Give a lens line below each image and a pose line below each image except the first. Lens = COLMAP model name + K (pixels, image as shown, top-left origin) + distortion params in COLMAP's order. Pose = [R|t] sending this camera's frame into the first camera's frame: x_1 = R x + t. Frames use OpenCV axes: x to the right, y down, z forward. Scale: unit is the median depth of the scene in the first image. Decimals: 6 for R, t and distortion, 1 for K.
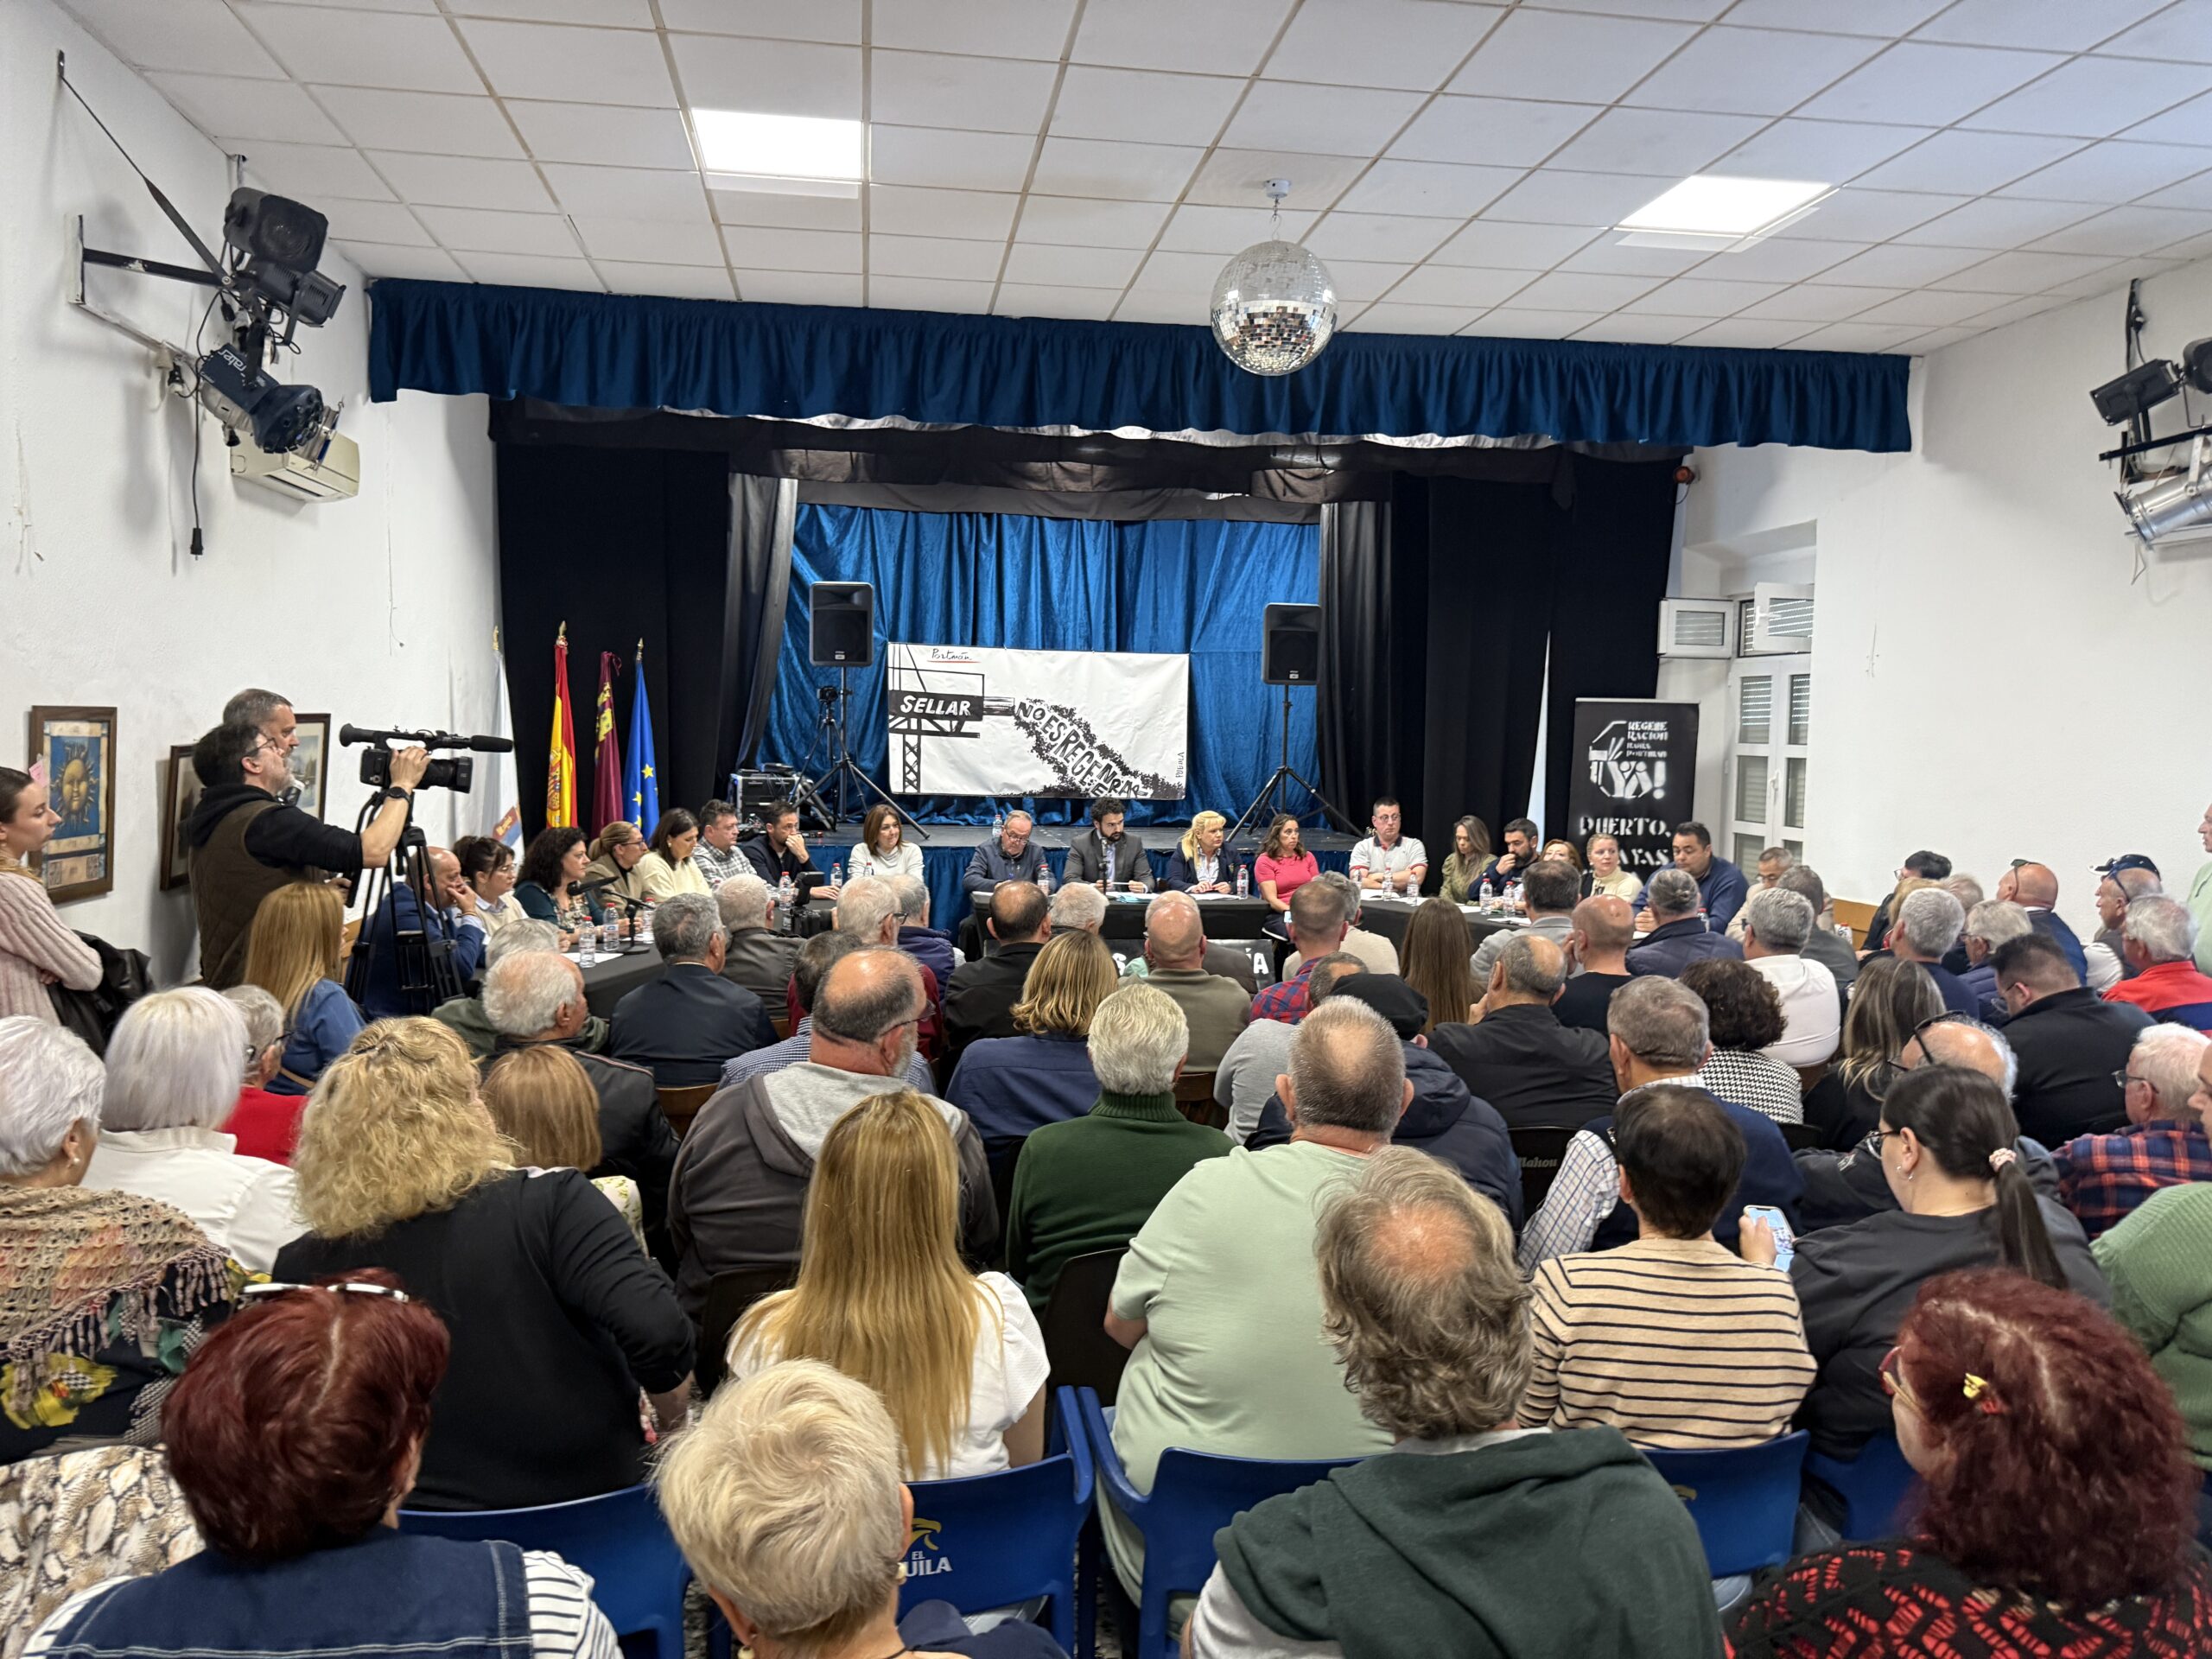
lens RADIAL K [[1541.3, 0, 1103.8], [0, 1541.3, 832.5], [0, 0, 1]] dist [0.156861, -0.317412]
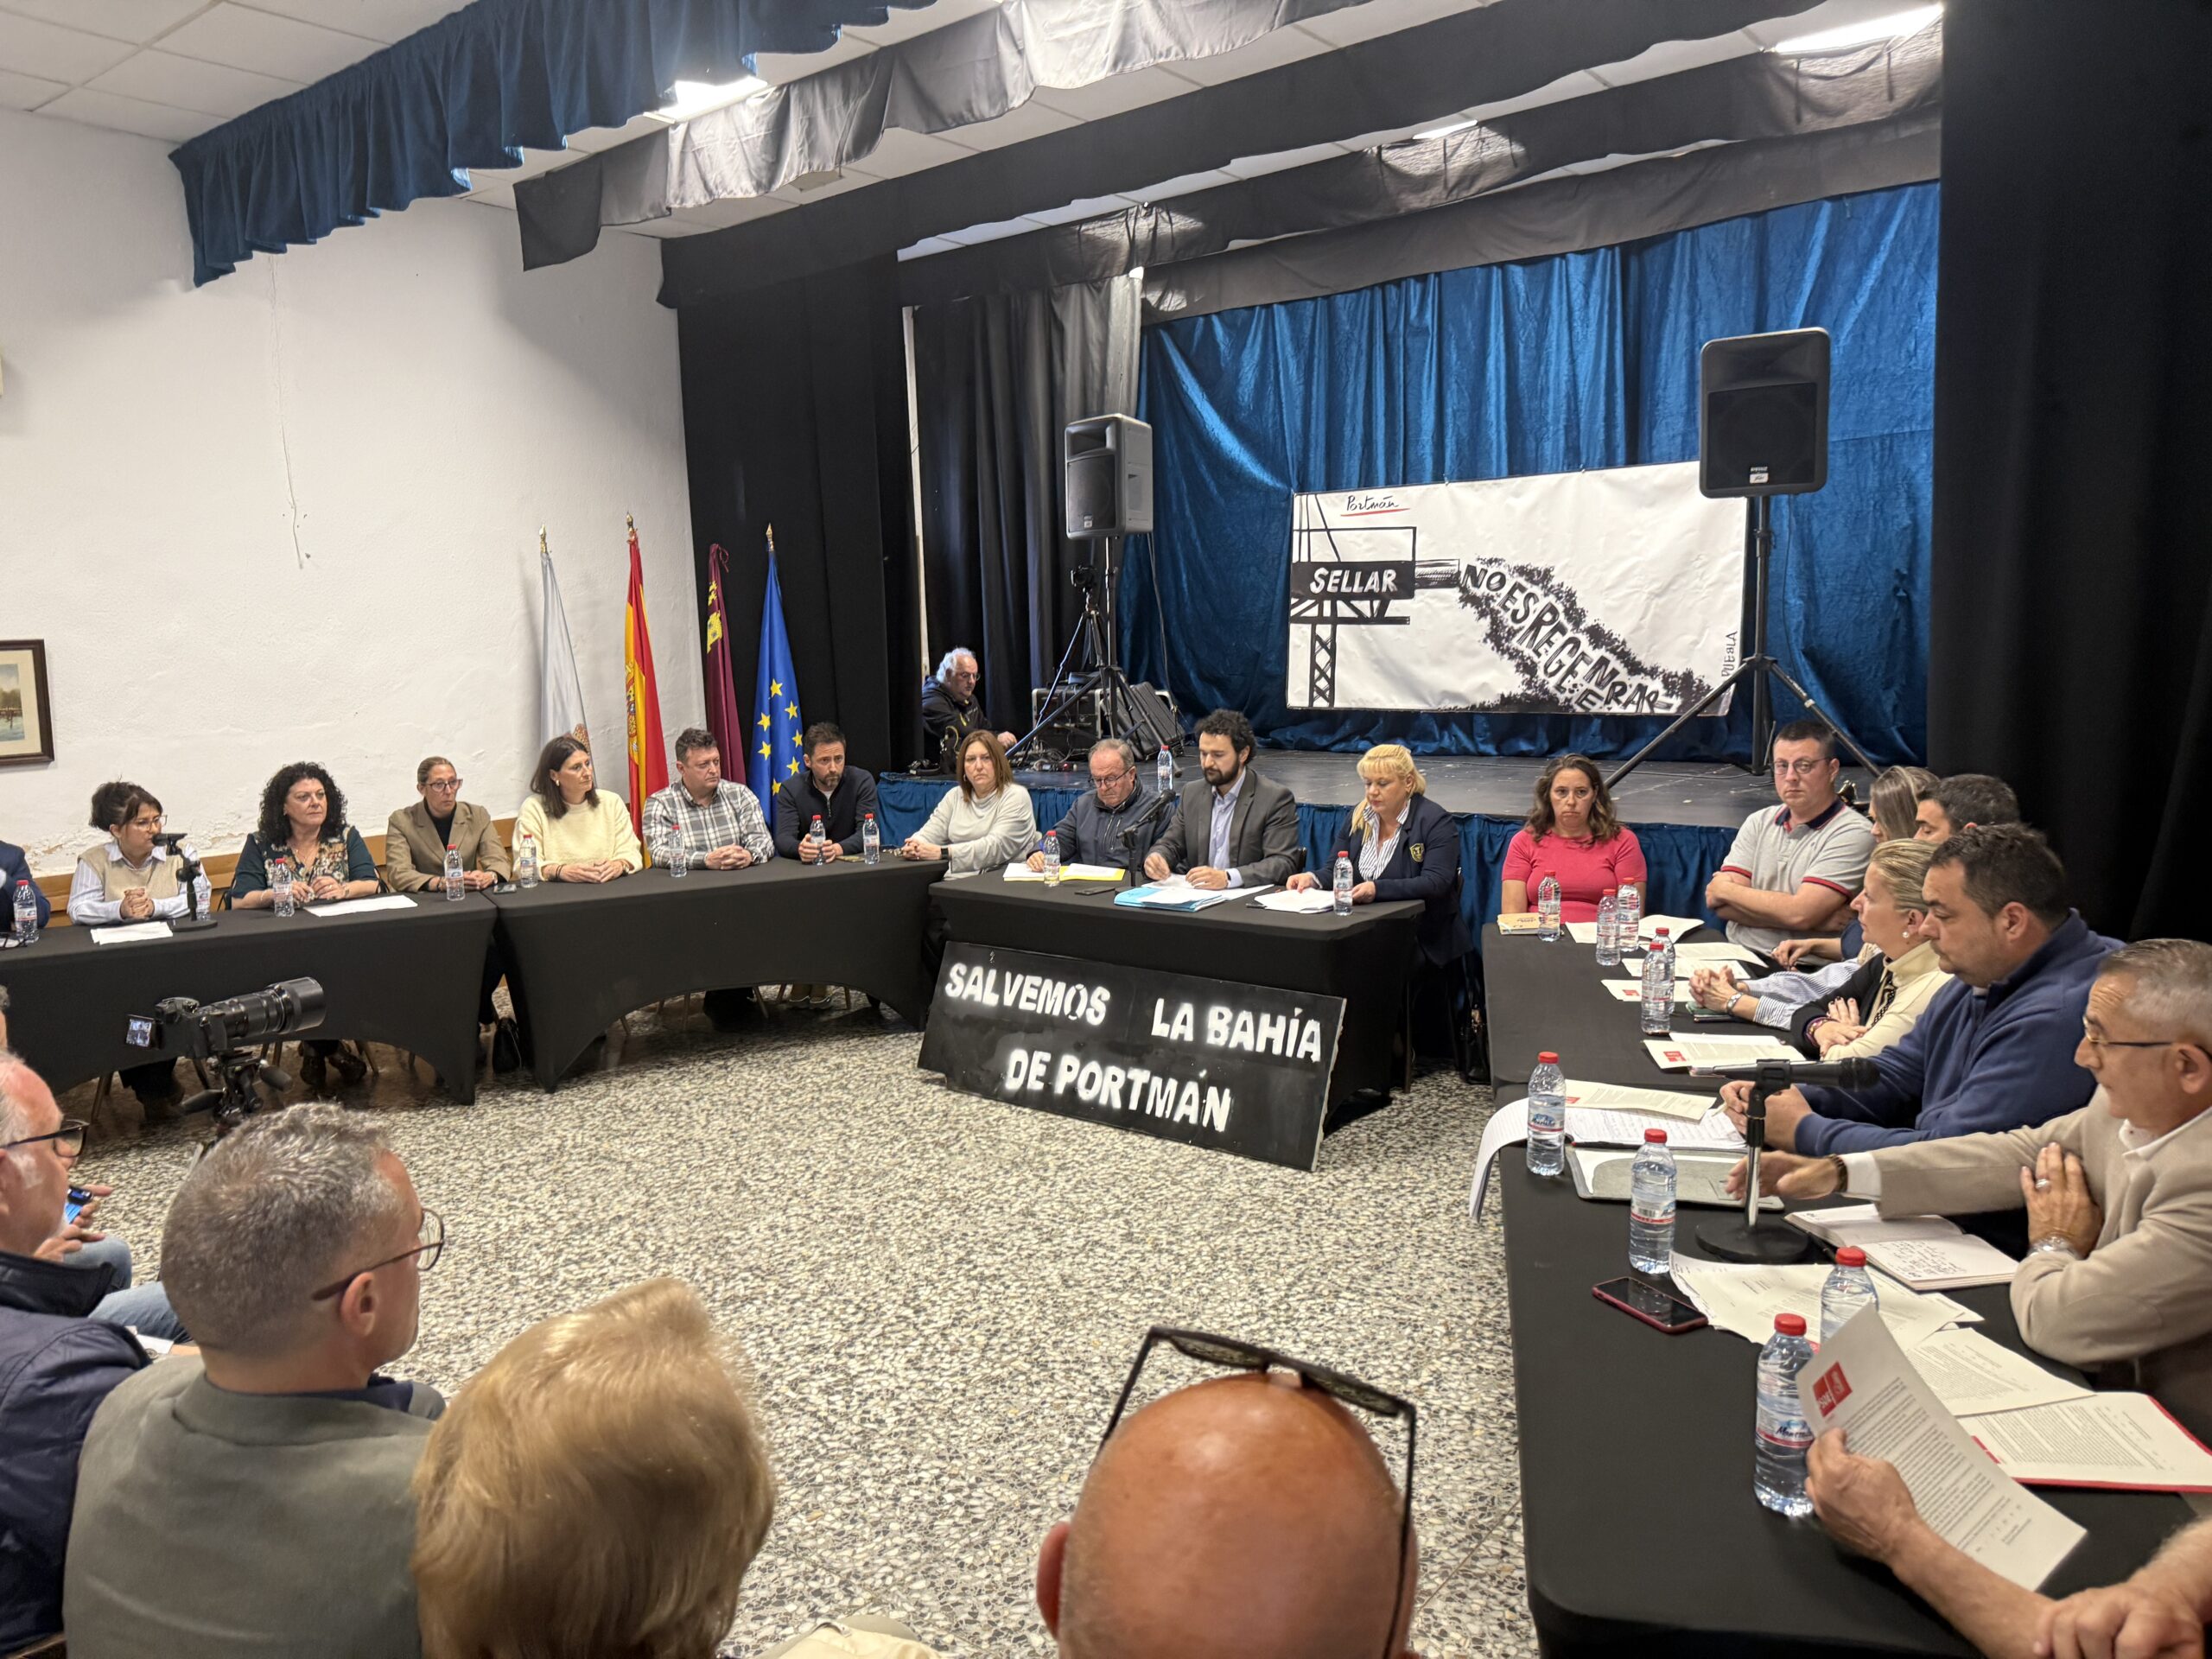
lens RADIAL K [[1551.0, 0, 1087.9], [0, 1551.0, 827.5], [0, 0, 1]] dist [0.127825, -0.201380]
pose [[0.680680, 0.054077, -0.730582, 0.326802], [-0.007645, 0.997742, 0.066730, -0.017520], [0.732541, -0.039837, 0.679556, 0.437570]]
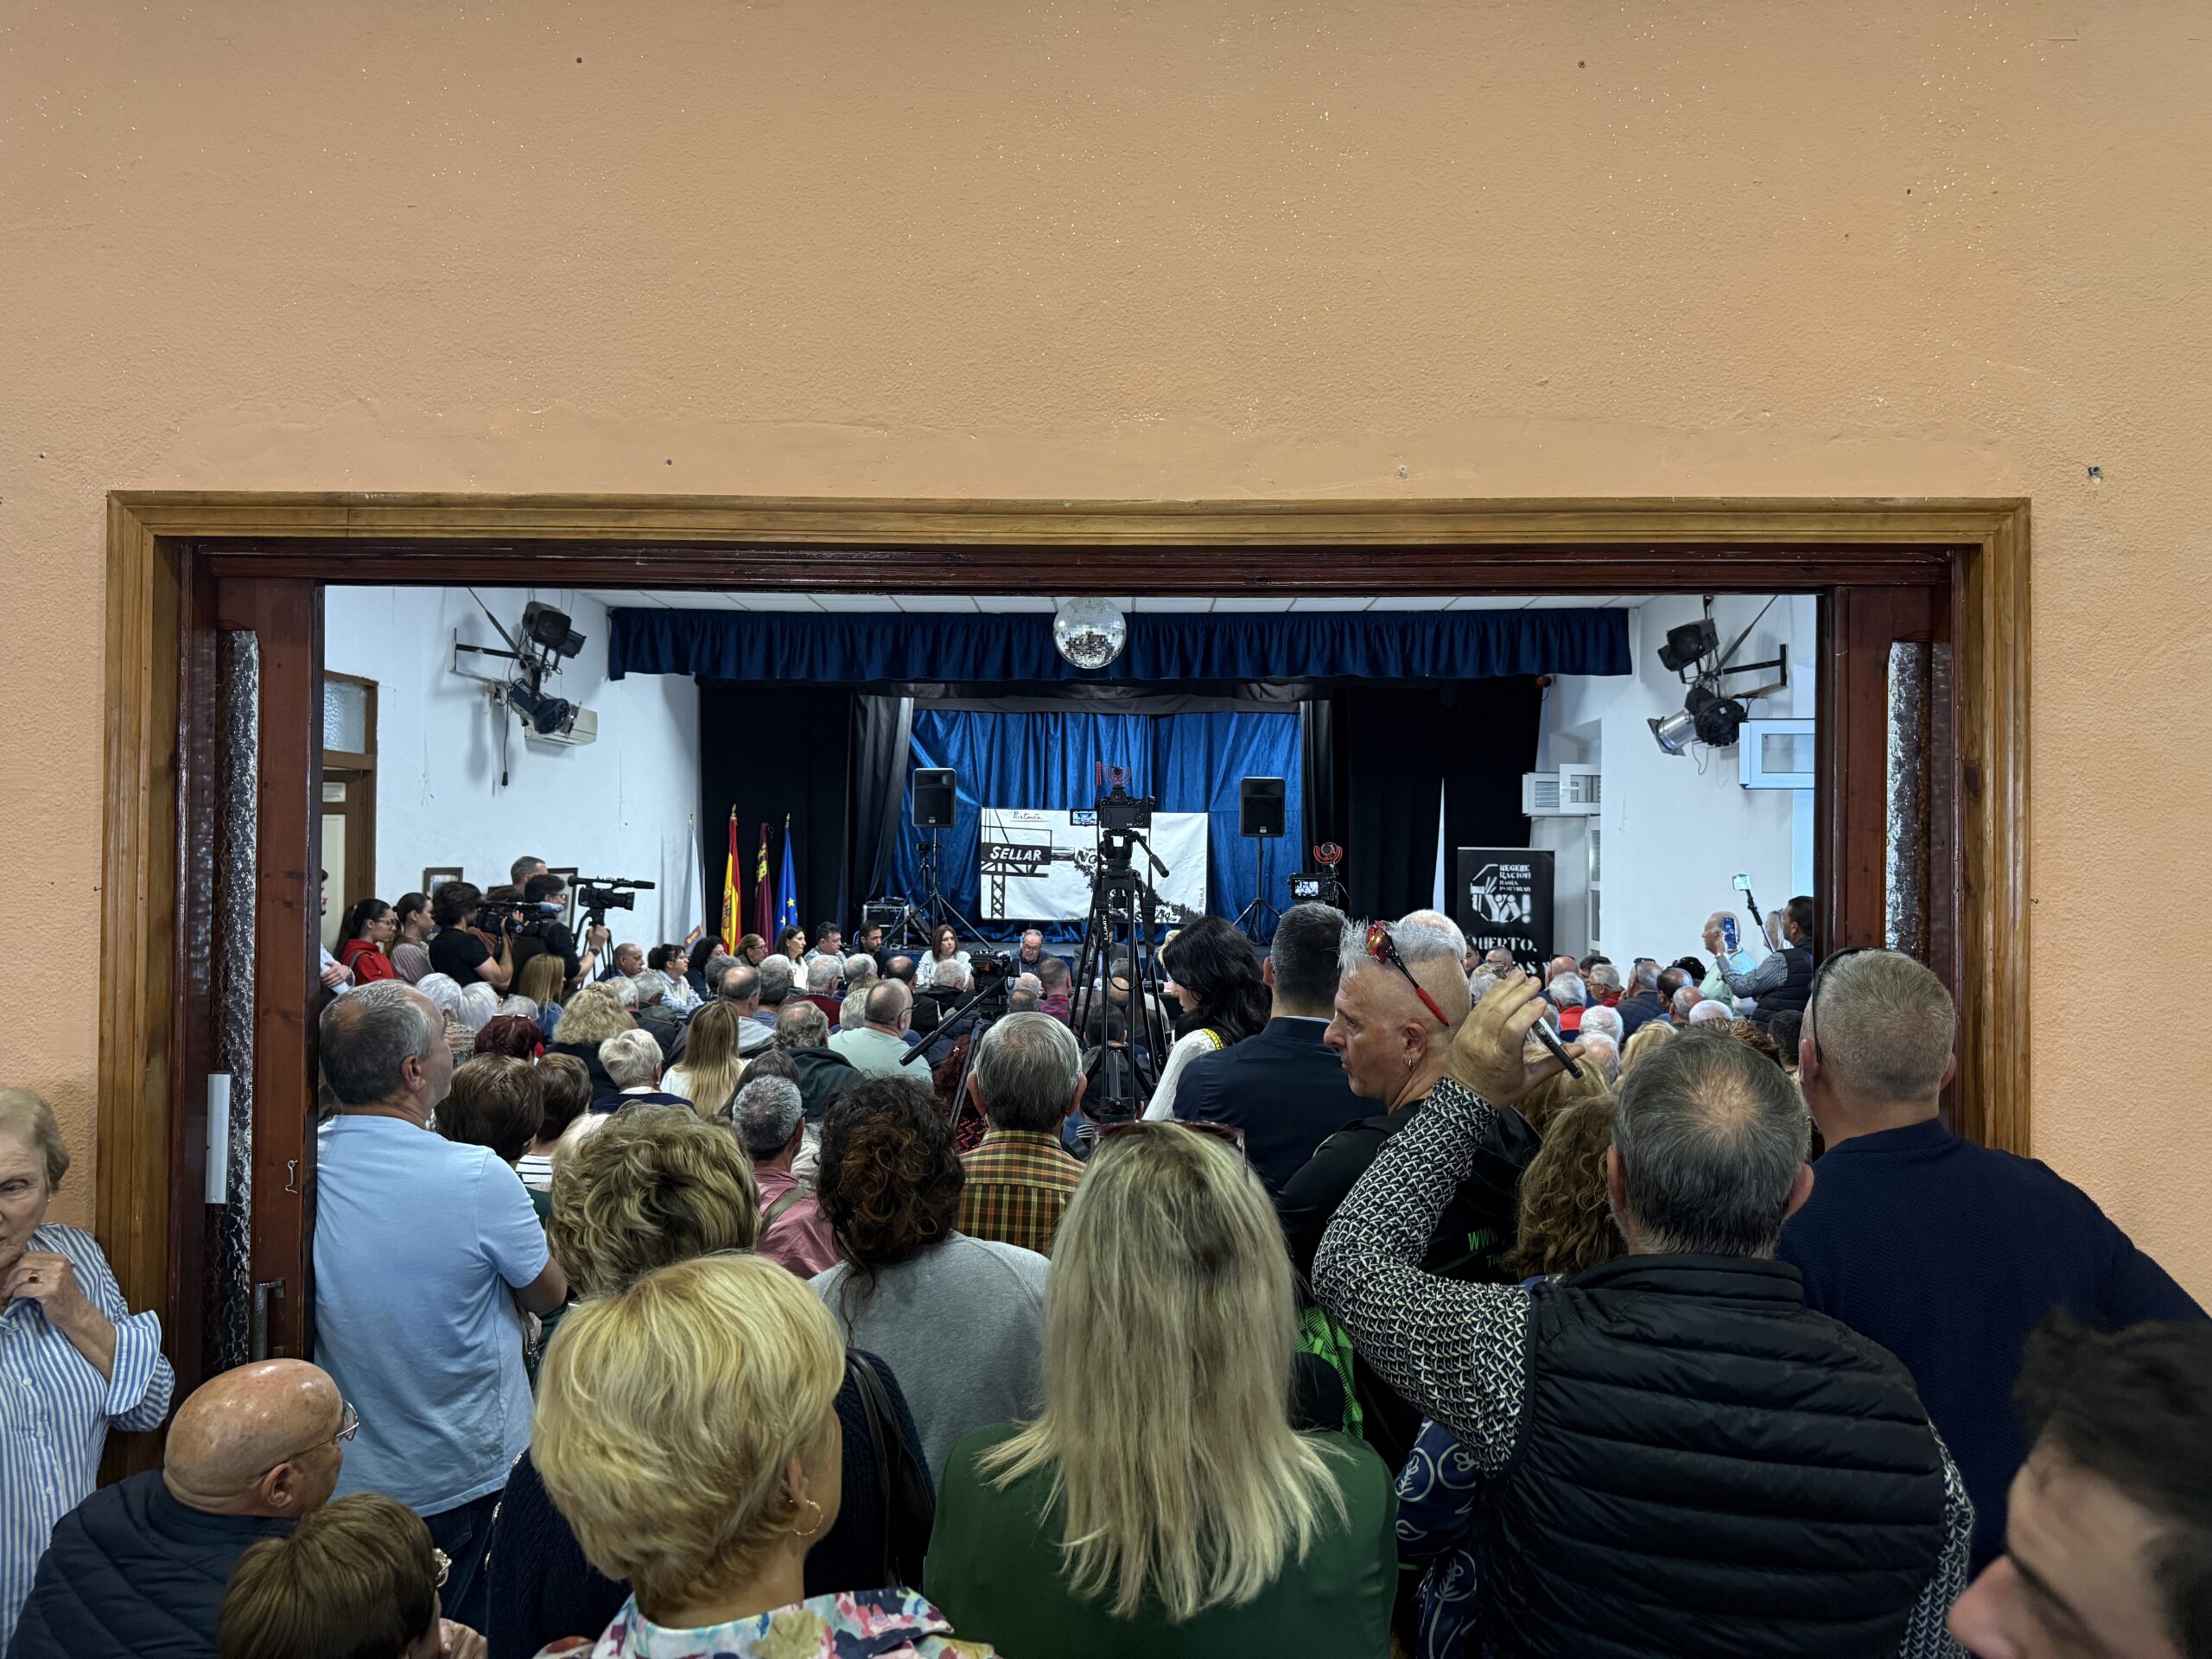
lens RADIAL K [[1547.8, 0, 1089.1], [0, 1547.8, 854.0], [0, 0, 1]] dist [0.081798, -0.000896]
pose [[0.984286, -0.006640, -0.176456, 0.192236], [-0.006548, 0.997233, -0.074047, 0.017489], [0.176459, 0.074039, 0.981519, -0.311654]]
